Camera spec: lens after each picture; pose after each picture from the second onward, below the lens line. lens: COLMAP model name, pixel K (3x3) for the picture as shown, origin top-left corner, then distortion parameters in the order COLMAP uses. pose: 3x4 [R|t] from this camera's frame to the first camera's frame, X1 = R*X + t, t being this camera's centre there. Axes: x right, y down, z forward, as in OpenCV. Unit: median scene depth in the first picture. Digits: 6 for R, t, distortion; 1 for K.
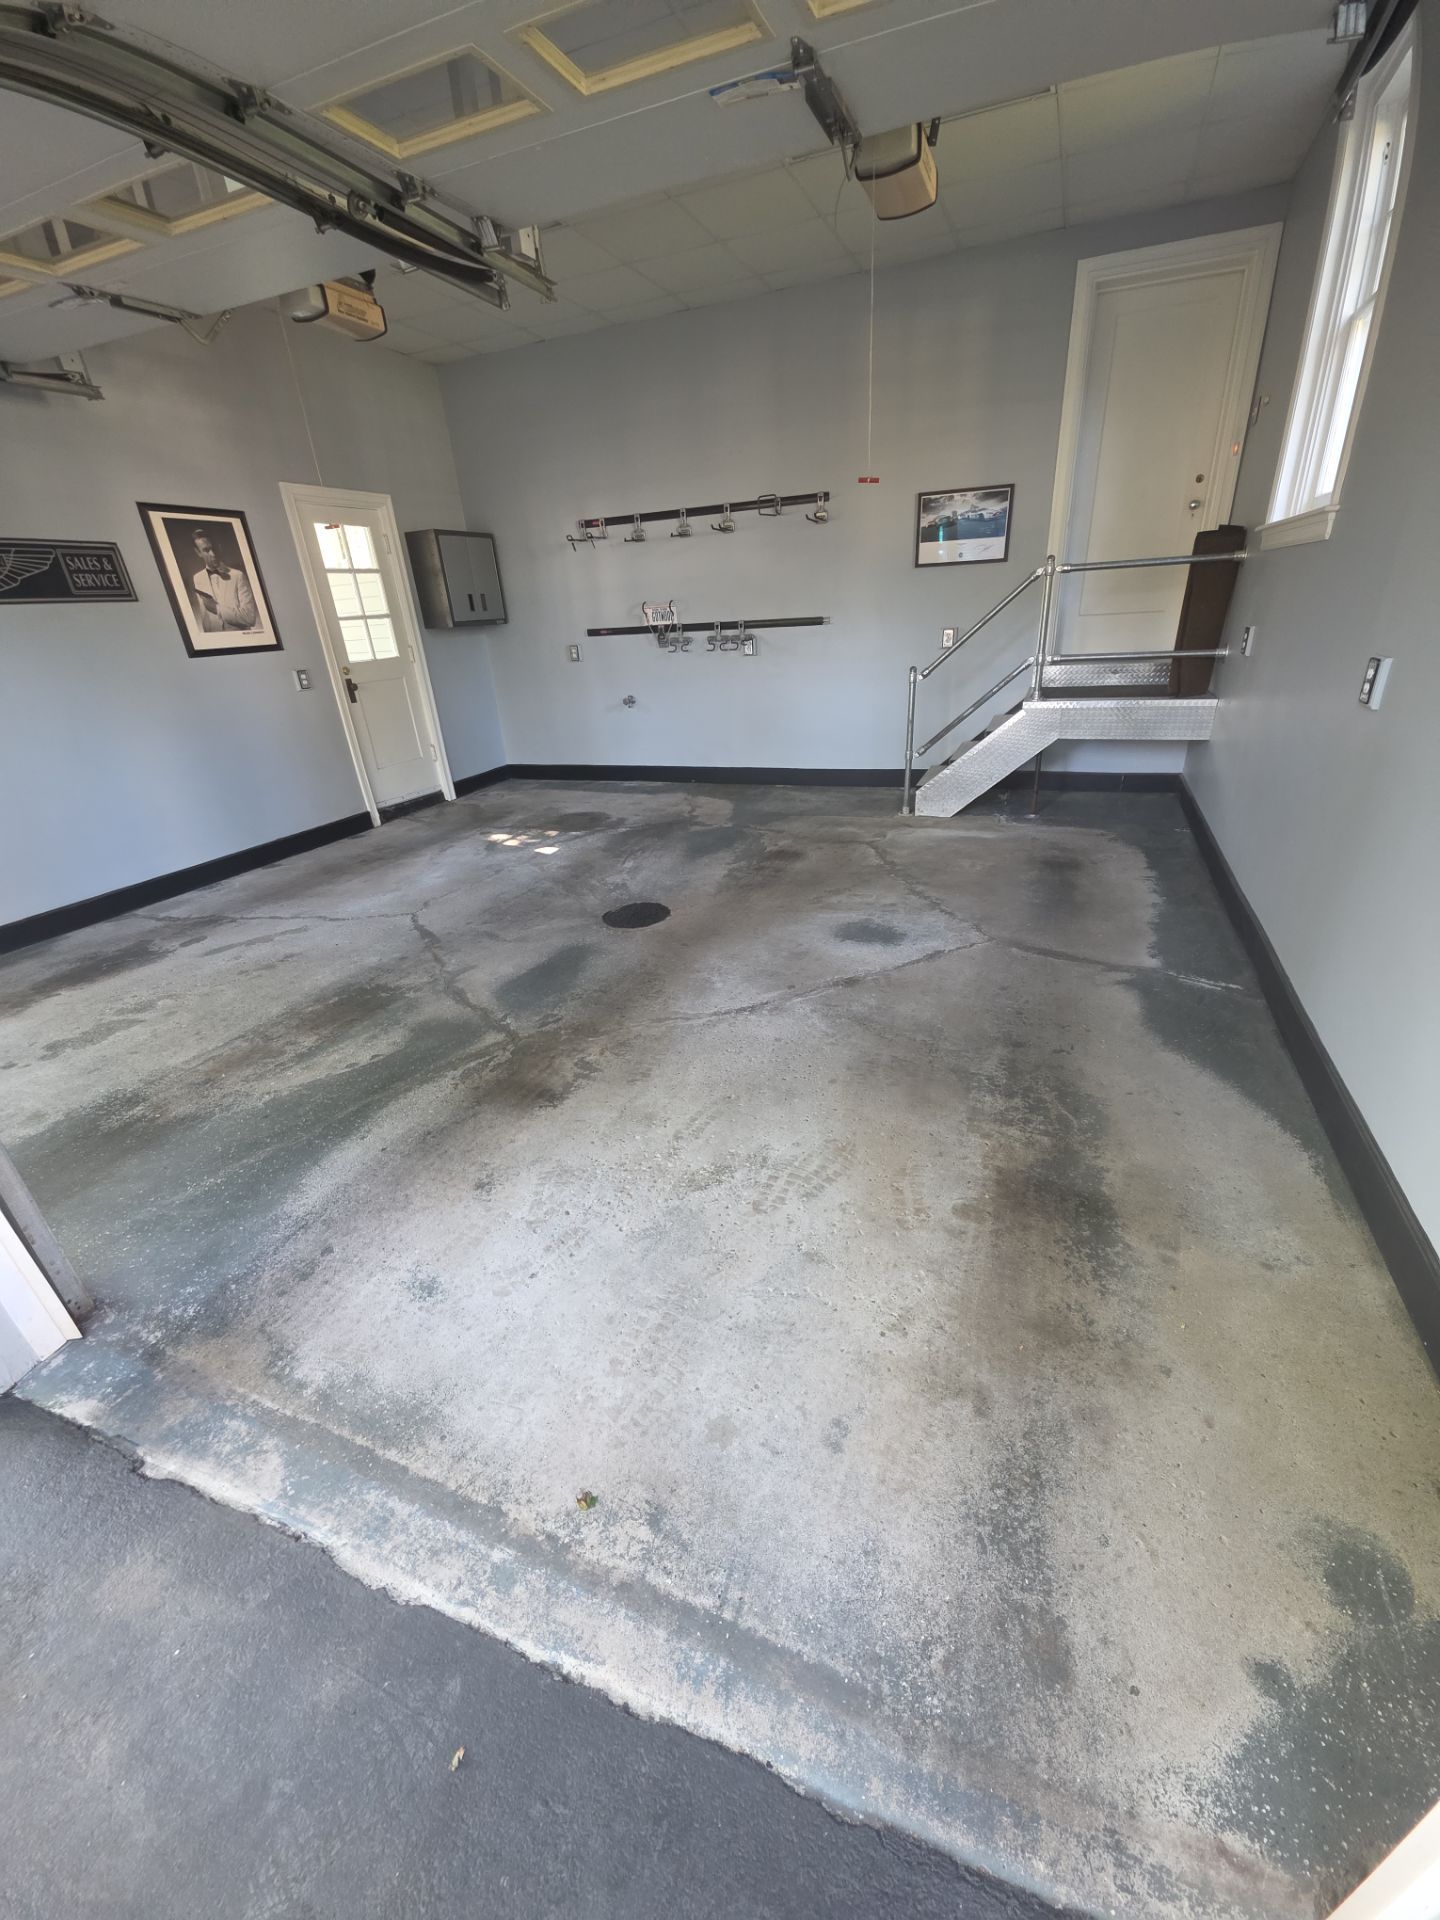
lens RADIAL K [[762.2, 0, 725.3], [0, 762.2, 962.0], [0, 0, 1]] dist [0.003512, -0.002985]
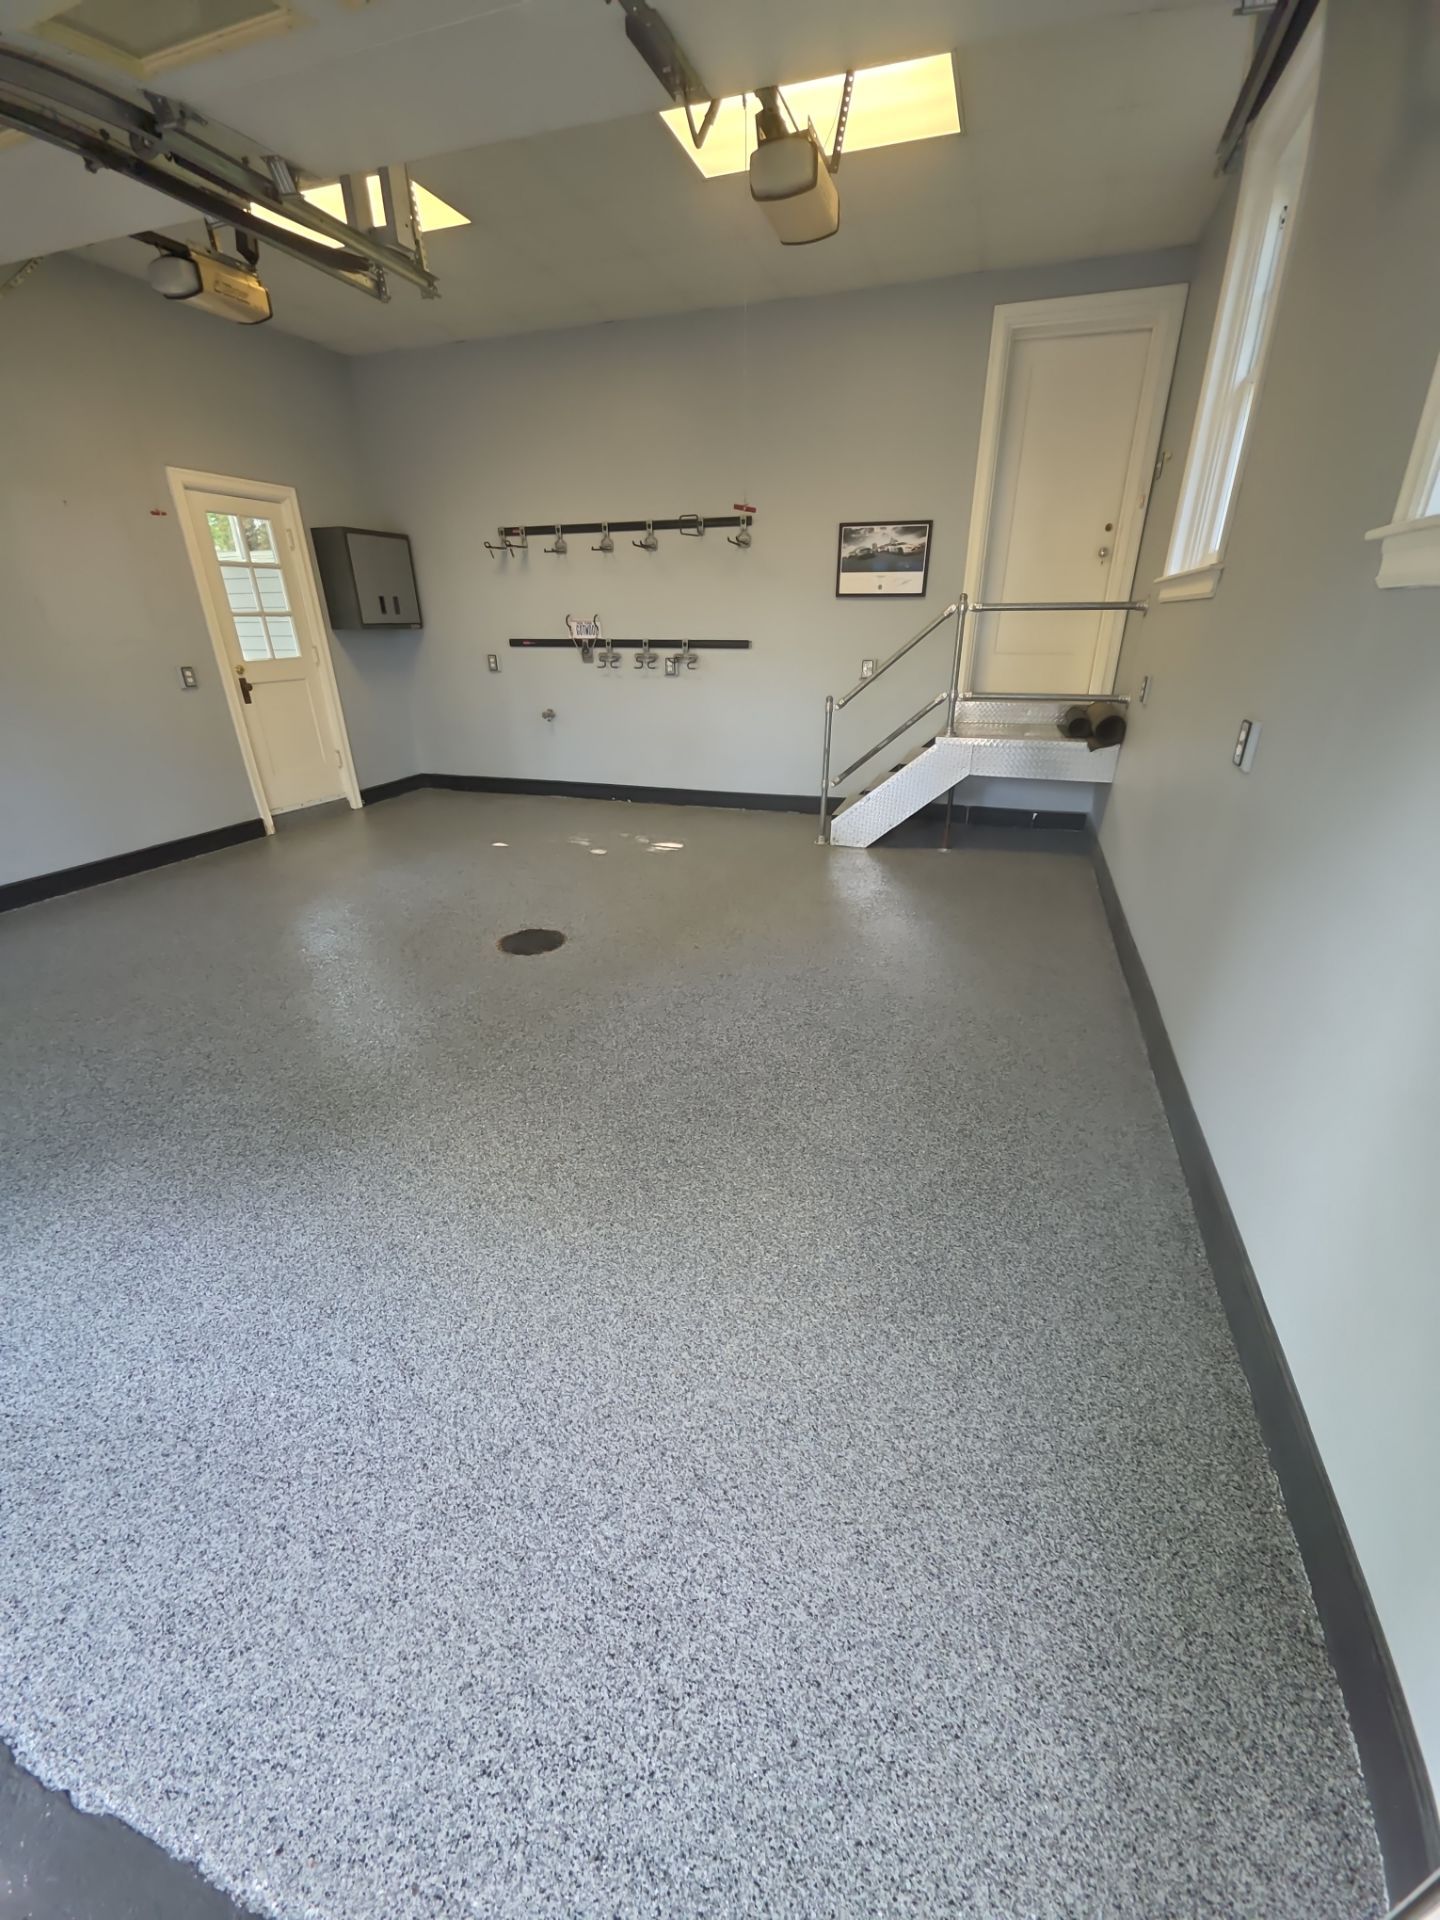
lens RADIAL K [[762.2, 0, 712.6], [0, 762.2, 966.2], [0, 0, 1]] dist [0.003512, -0.002985]
pose [[0.997308, 0.025861, 0.068613, 0.033923], [-0.025012, 0.999600, -0.013211, -0.017185], [-0.068927, 0.011460, 0.997556, 0.021196]]
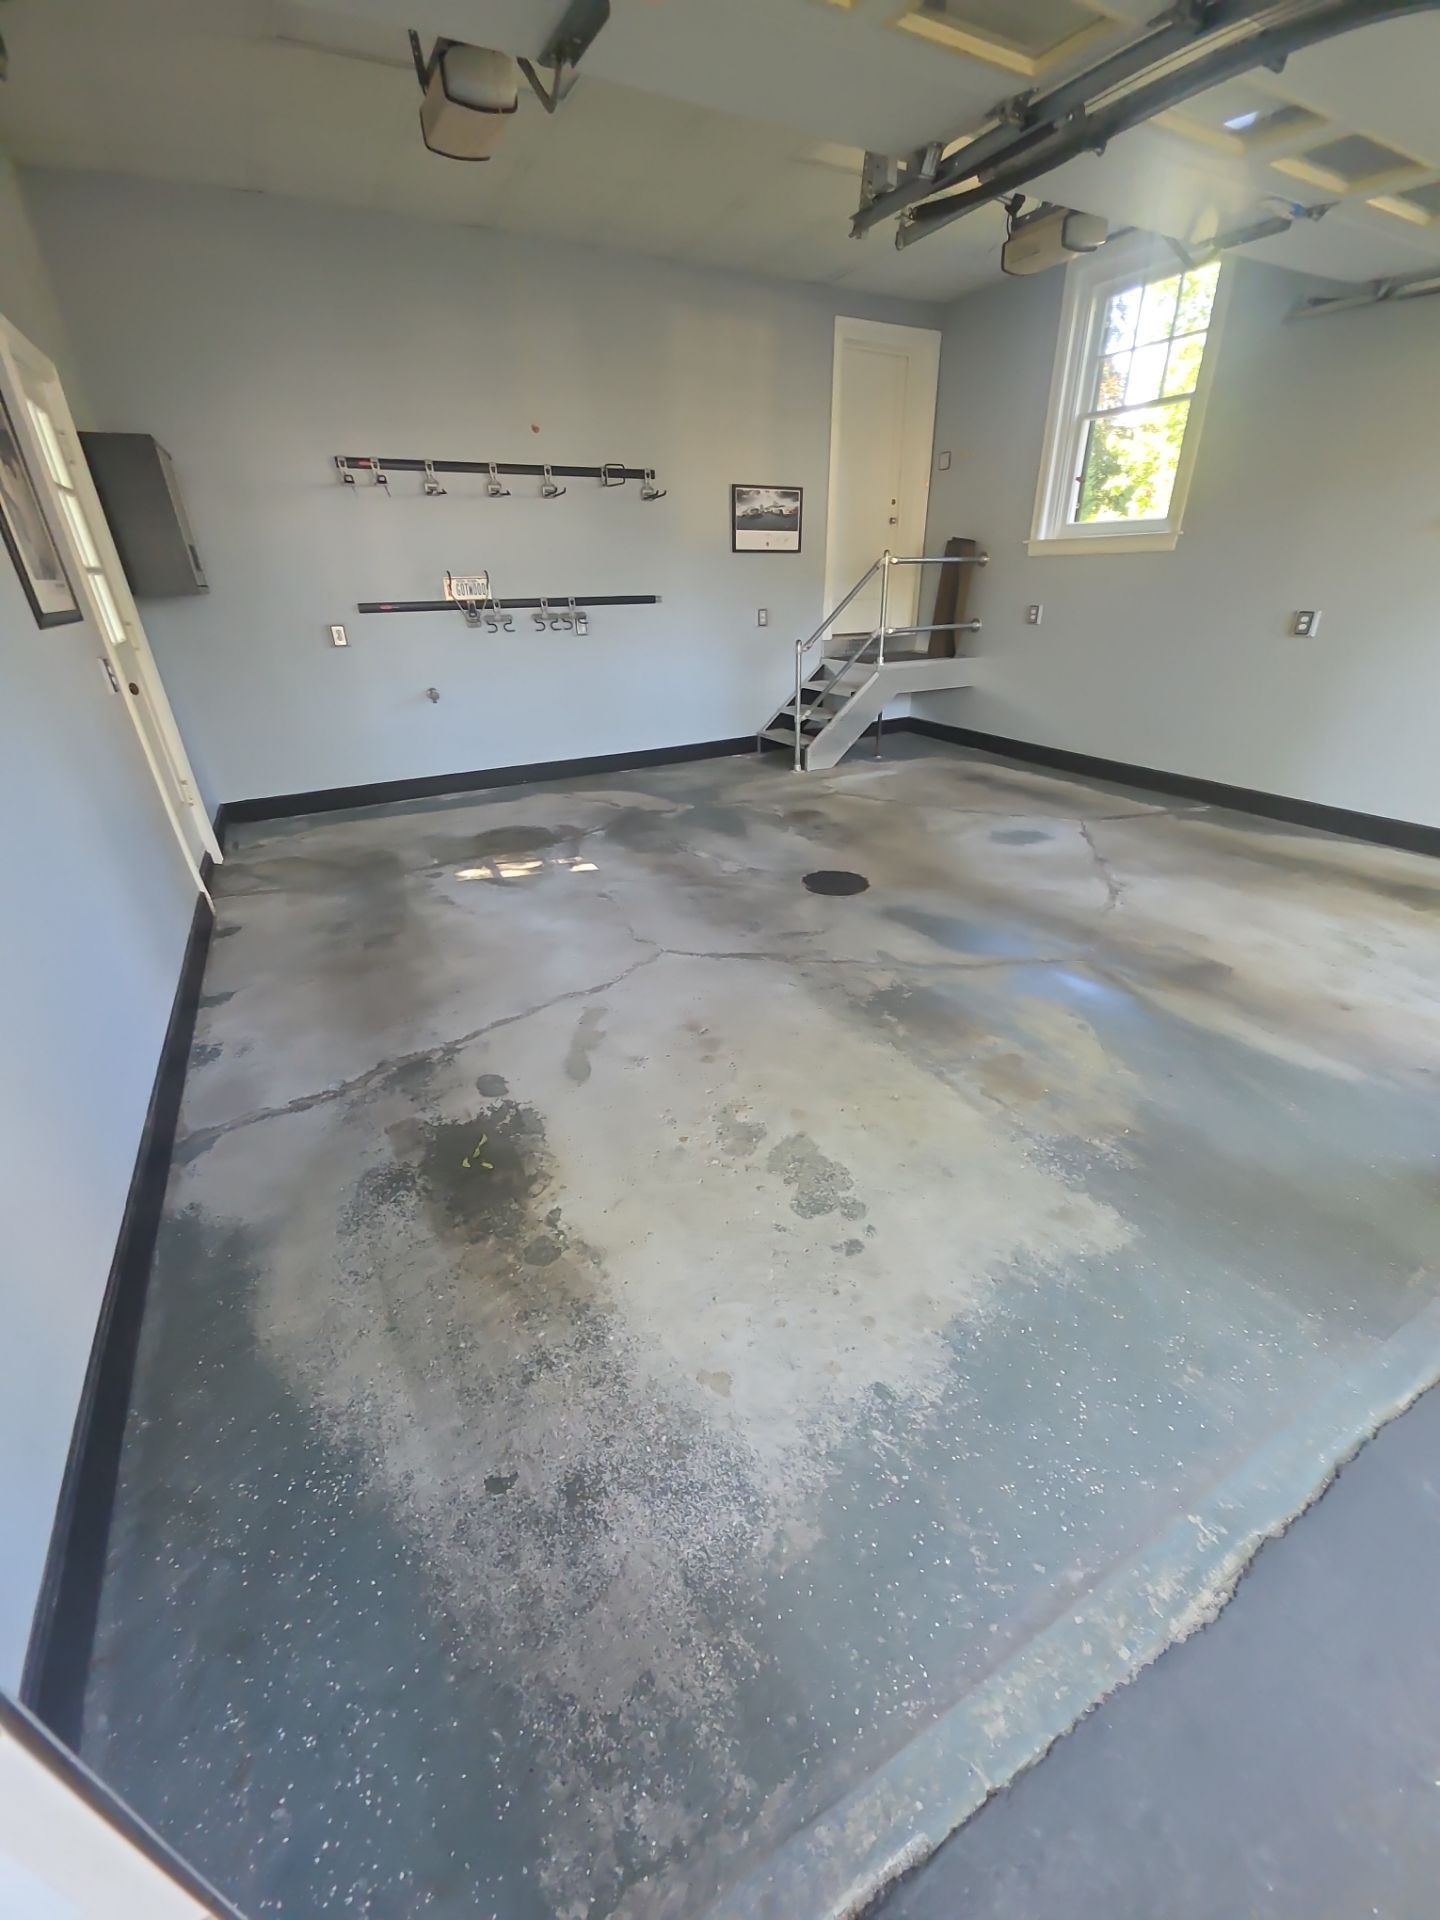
lens RADIAL K [[762.2, 0, 739.5], [0, 762.2, 963.0], [0, 0, 1]] dist [0.003512, -0.002985]
pose [[0.636384, -0.308275, 0.707094, -0.743908], [0.310660, 0.941470, 0.130863, -0.105163], [-0.706050, 0.136387, 0.694905, 0.325229]]
